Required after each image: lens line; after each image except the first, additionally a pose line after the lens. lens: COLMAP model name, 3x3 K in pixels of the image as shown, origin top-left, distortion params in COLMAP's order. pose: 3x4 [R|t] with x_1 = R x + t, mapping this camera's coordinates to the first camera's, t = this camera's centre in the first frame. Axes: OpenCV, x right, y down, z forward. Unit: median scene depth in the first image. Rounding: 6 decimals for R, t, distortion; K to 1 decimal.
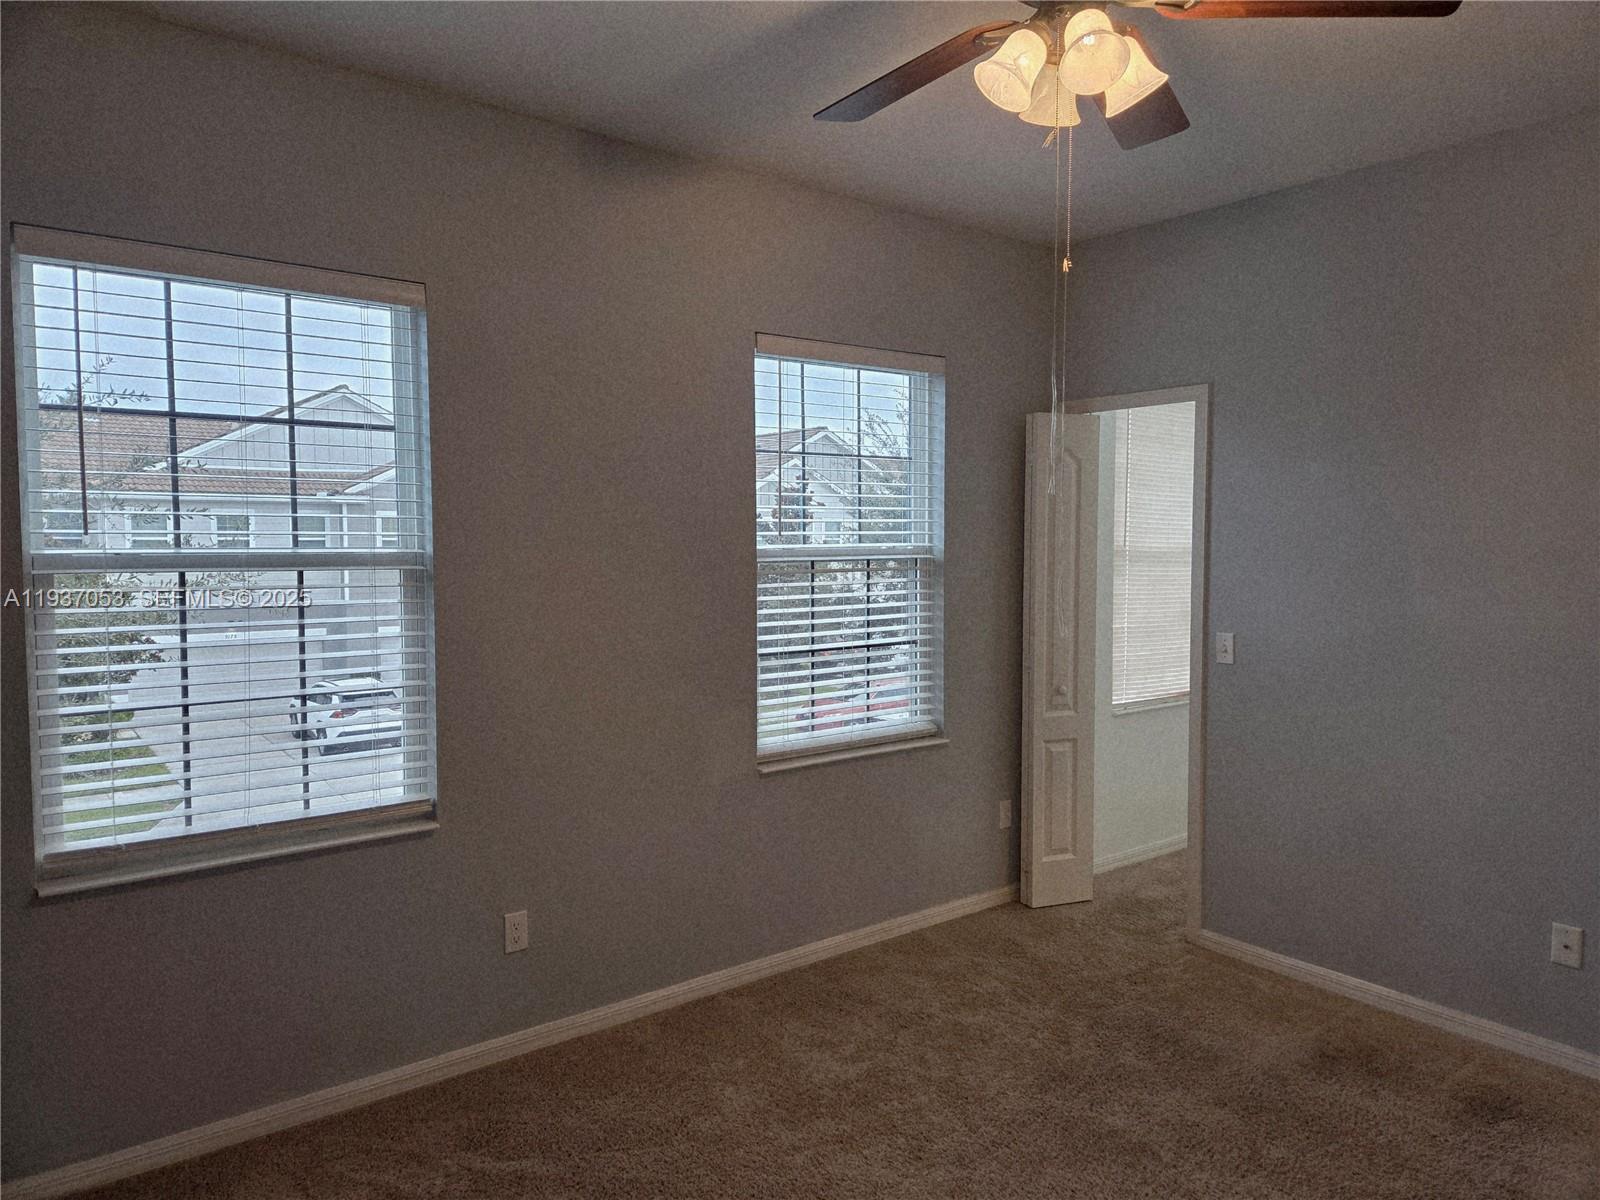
lens RADIAL K [[1069.0, 0, 787.0], [0, 1069.0, 589.7], [0, 0, 1]] dist [0.051121, -0.043806]
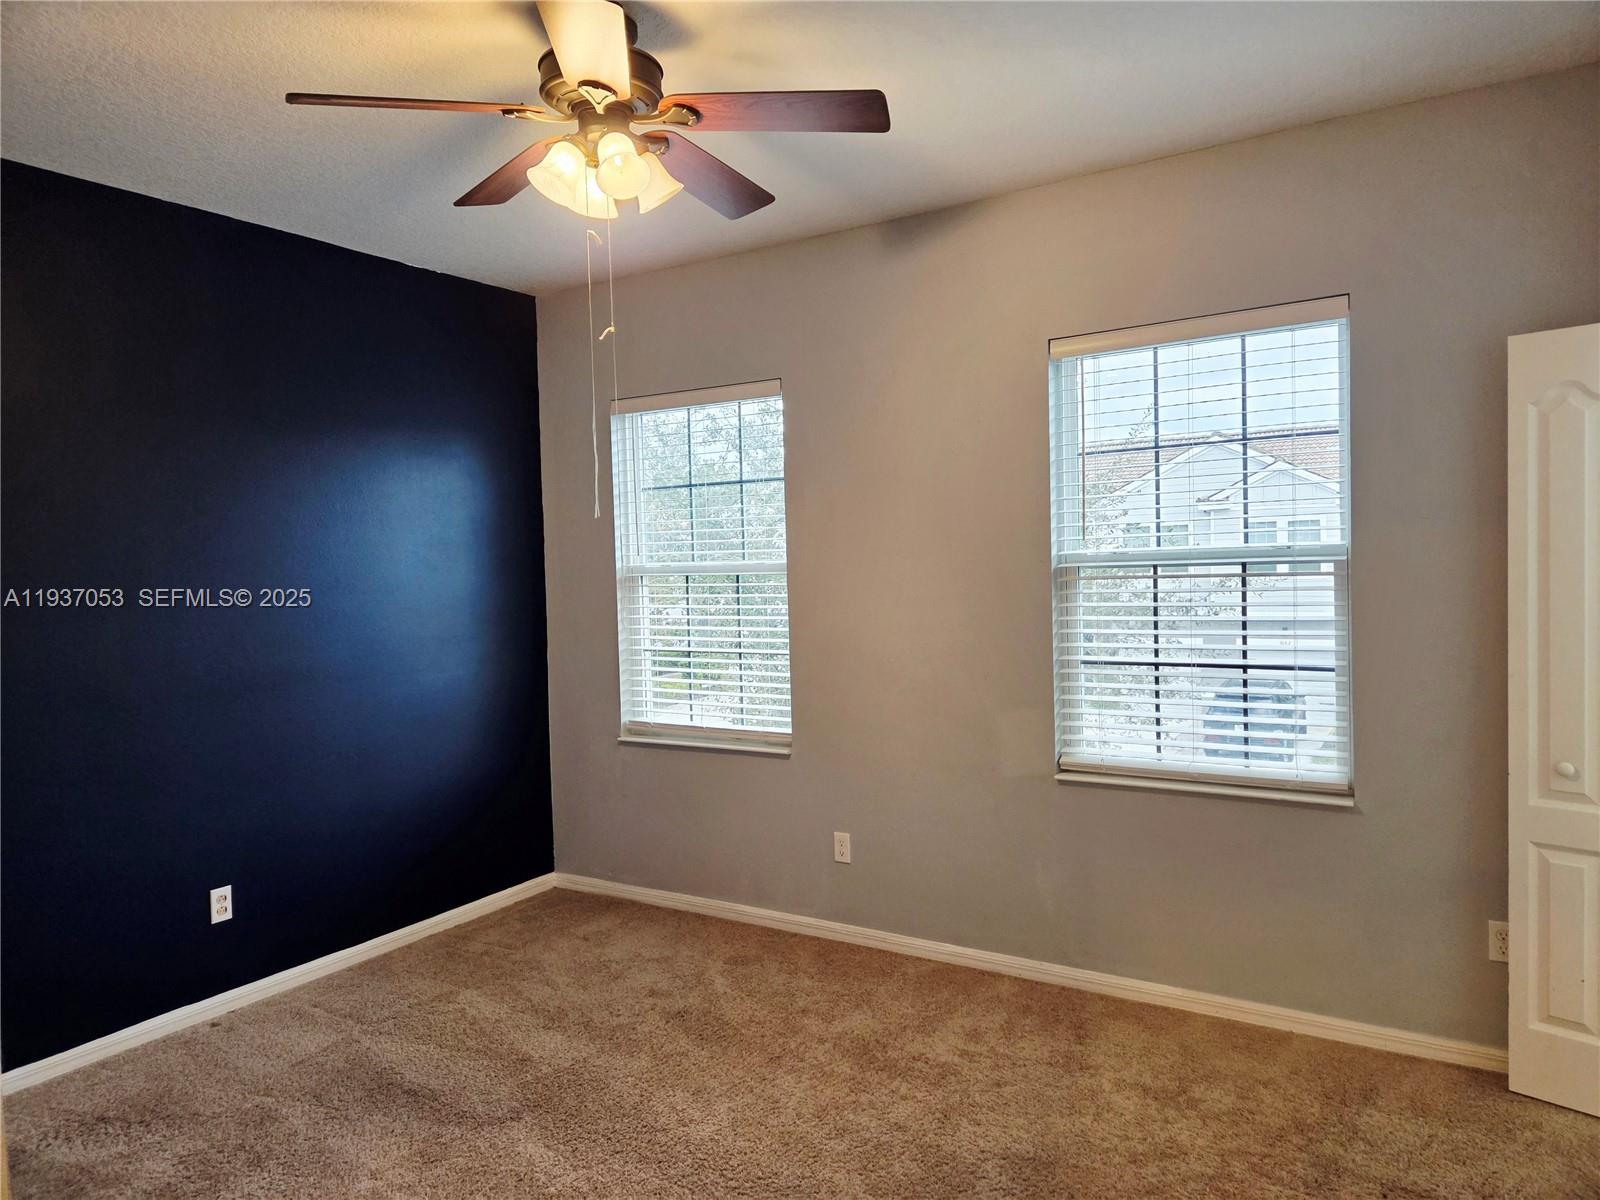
lens RADIAL K [[1069.0, 0, 806.8], [0, 1069.0, 579.1], [0, 0, 1]] dist [0.051121, -0.043806]
pose [[0.343917, 0.014011, -0.938896, 0.880036], [-0.012633, 0.999867, 0.010293, -0.023732], [0.938915, 0.008321, 0.344048, 0.456358]]
